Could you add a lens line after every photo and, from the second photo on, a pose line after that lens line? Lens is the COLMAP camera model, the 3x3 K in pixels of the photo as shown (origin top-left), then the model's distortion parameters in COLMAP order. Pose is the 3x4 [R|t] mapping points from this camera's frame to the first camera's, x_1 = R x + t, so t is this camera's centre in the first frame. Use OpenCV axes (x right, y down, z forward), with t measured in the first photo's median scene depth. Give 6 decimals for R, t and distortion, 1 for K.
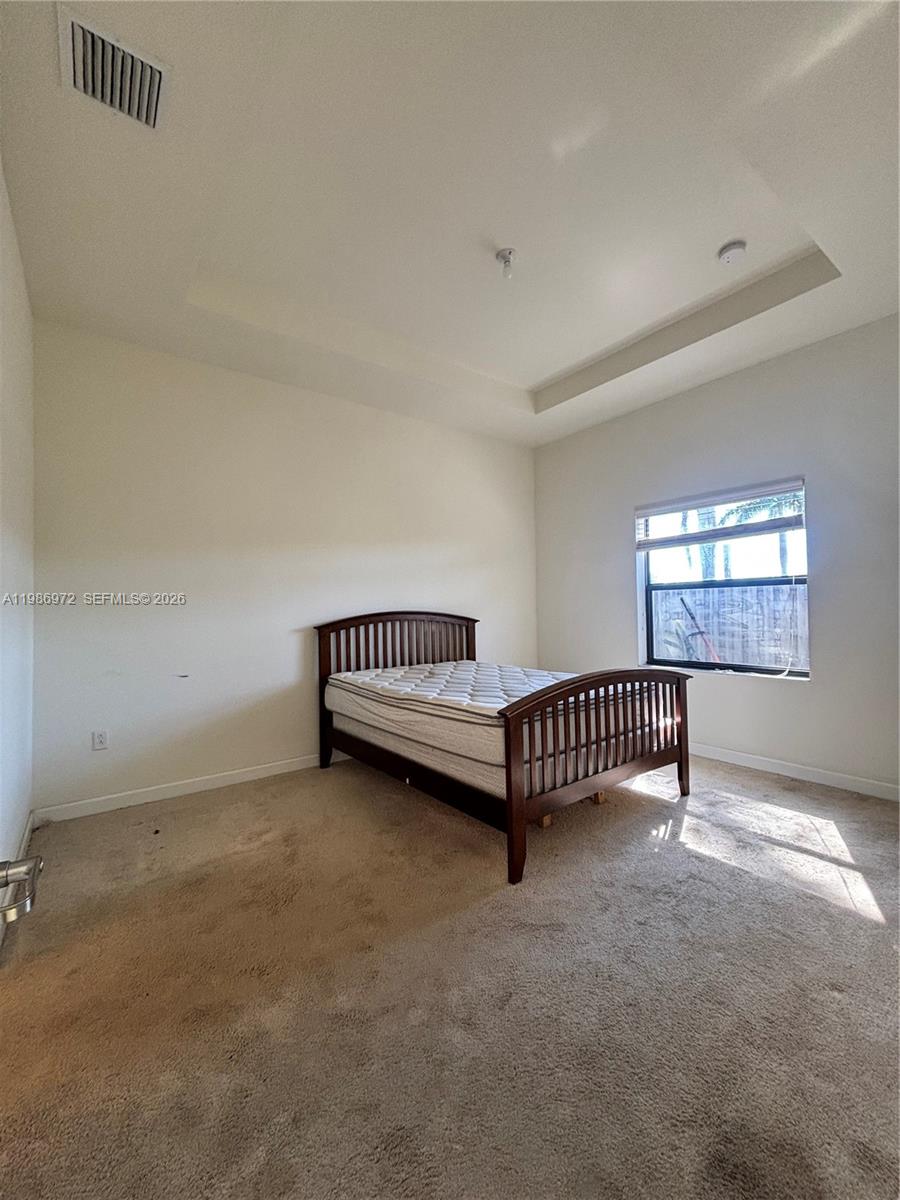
lens RADIAL K [[484.3, 0, 443.5], [0, 484.3, 595.9], [0, 0, 1]] dist [-0.004048, 0.001042]
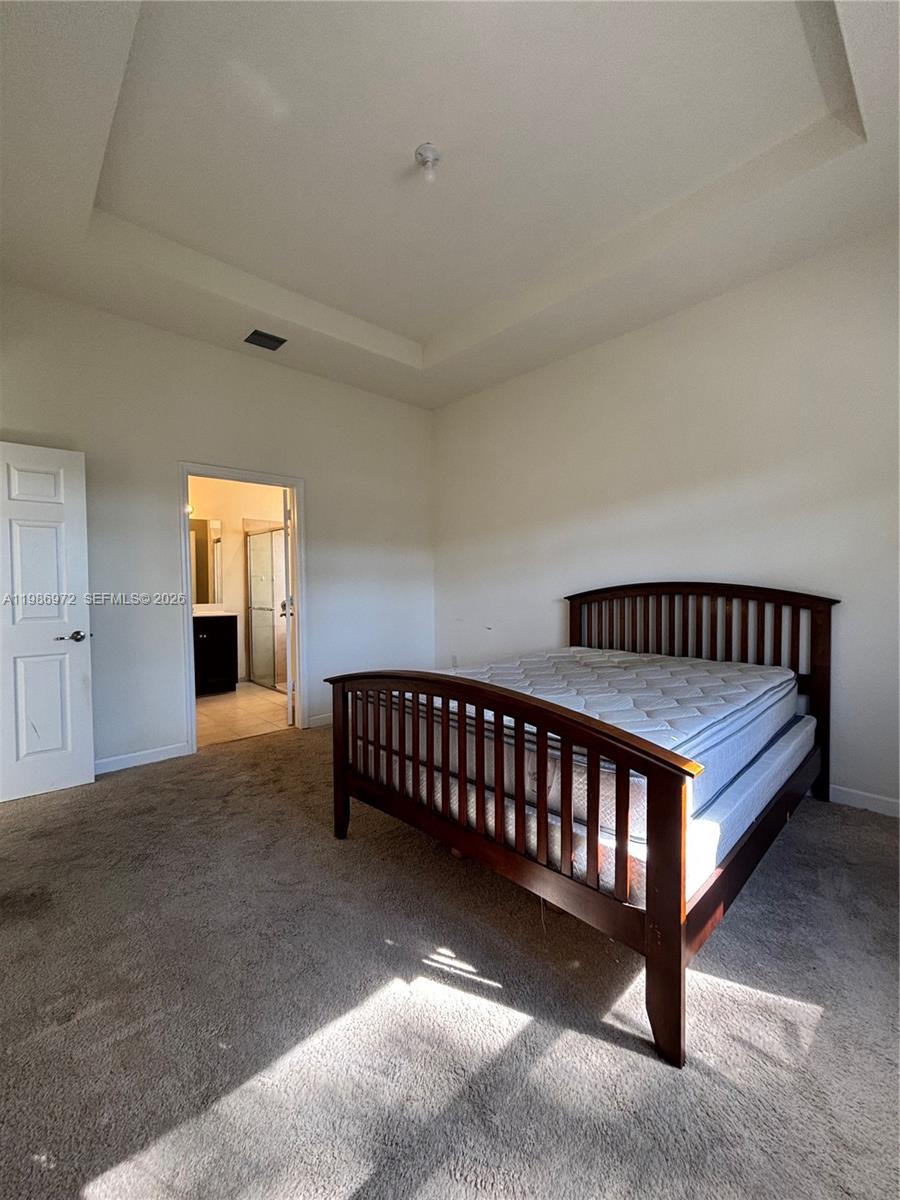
lens RADIAL K [[484.3, 0, 451.0], [0, 484.3, 596.4], [0, 0, 1]] dist [-0.004048, 0.001042]
pose [[0.125737, 0.037475, -0.991356, 0.982528], [0.030120, 0.998681, 0.041573, 0.017944], [0.991606, -0.035087, 0.124442, 0.909791]]
